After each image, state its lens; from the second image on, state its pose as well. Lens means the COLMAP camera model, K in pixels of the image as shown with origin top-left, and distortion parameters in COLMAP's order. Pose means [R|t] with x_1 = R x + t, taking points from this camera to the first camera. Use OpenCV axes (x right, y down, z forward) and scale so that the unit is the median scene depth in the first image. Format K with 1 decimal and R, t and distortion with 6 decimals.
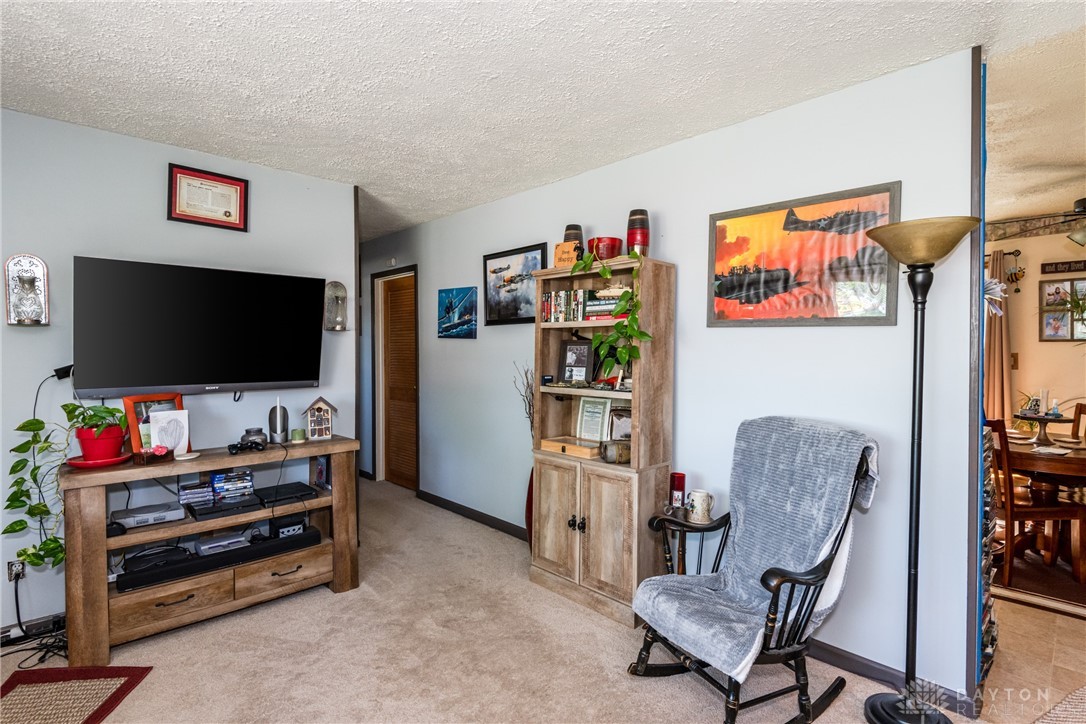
lens RADIAL K [[535.6, 0, 548.9], [0, 535.6, 356.1], [0, 0, 1]] dist [-0.001795, -0.001454]
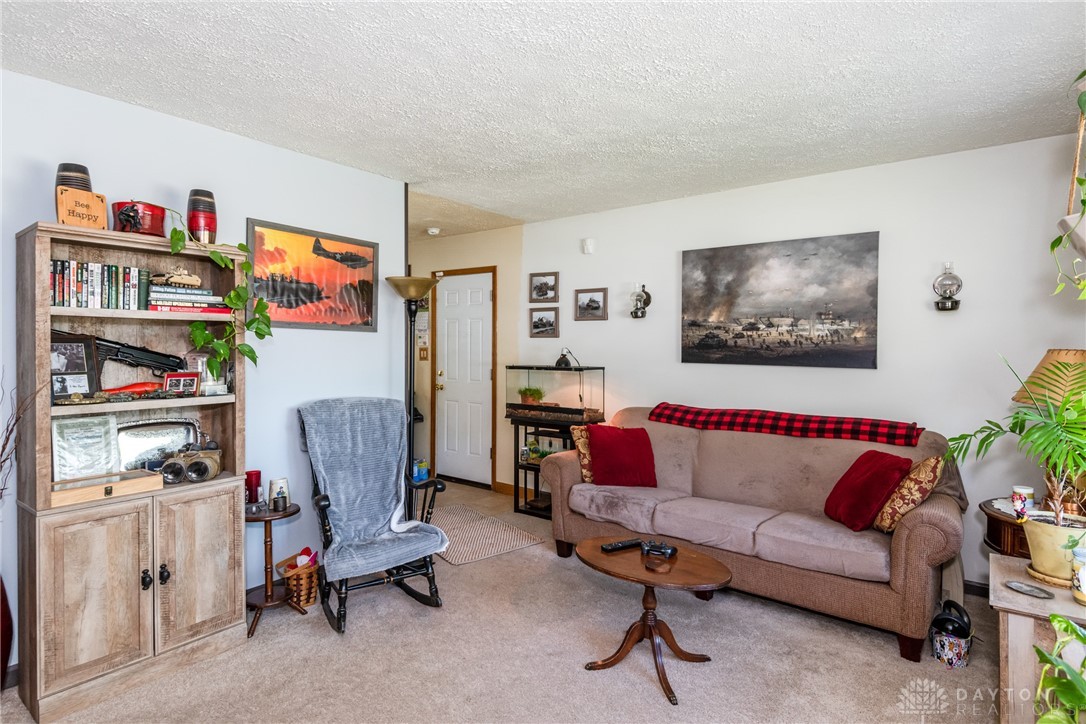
lens RADIAL K [[556.5, 0, 544.0], [0, 556.5, 353.1], [0, 0, 1]] dist [0.002544, -0.000392]
pose [[-0.156703, -0.015231, 0.987528, -0.840997], [0.011627, 0.999783, 0.017265, -0.013360], [-0.987577, 0.014187, -0.156492, 0.592669]]
